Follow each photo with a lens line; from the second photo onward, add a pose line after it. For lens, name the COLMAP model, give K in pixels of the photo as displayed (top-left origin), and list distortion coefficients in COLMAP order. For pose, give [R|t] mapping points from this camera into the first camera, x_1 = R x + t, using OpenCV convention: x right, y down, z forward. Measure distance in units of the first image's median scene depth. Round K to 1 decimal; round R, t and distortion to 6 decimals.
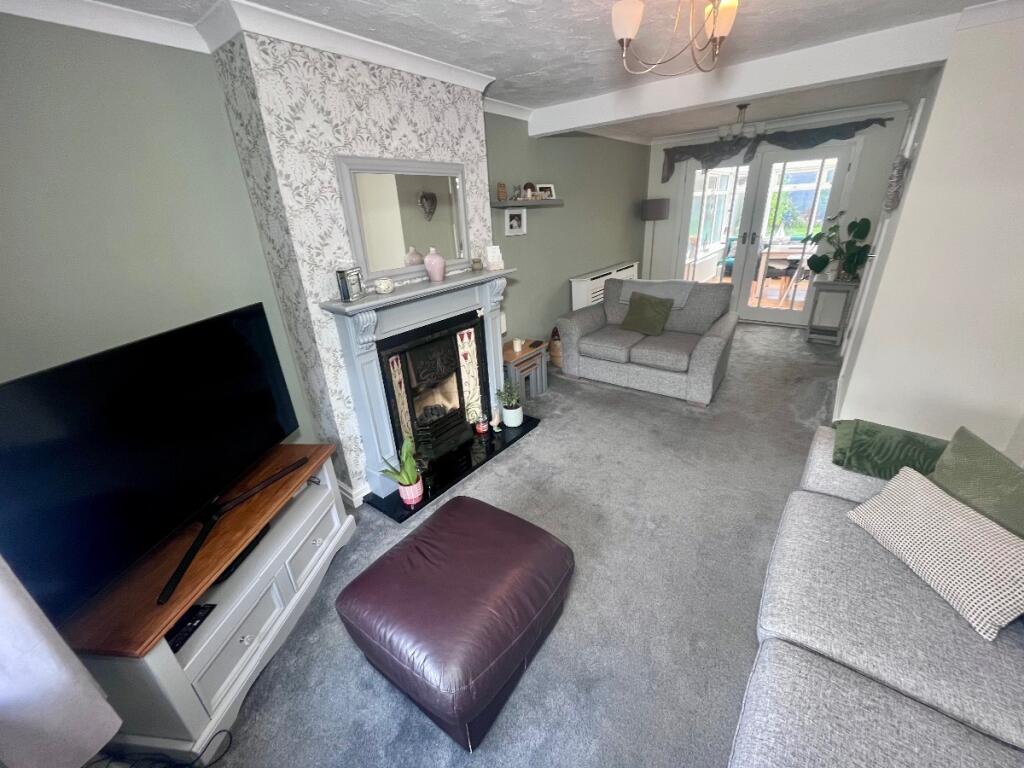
lens RADIAL K [[410.4, 0, 522.6], [0, 410.4, 384.3], [0, 0, 1]] dist [-0.002099, 0.000131]
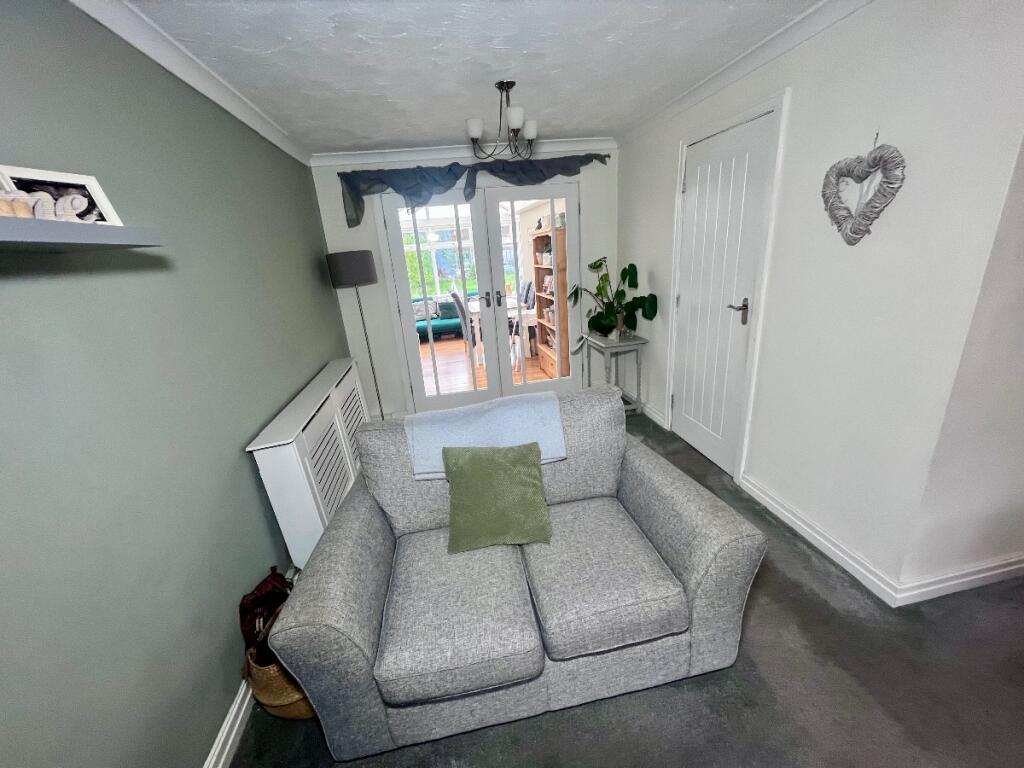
lens RADIAL K [[410.4, 0, 512.8], [0, 410.4, 382.8], [0, 0, 1]] dist [-0.002099, 0.000131]
pose [[0.683528, -0.232678, 0.691846, 0.035465], [0.331505, 0.943398, -0.010241, -0.210268], [-0.650303, 0.236350, 0.721972, 0.516811]]
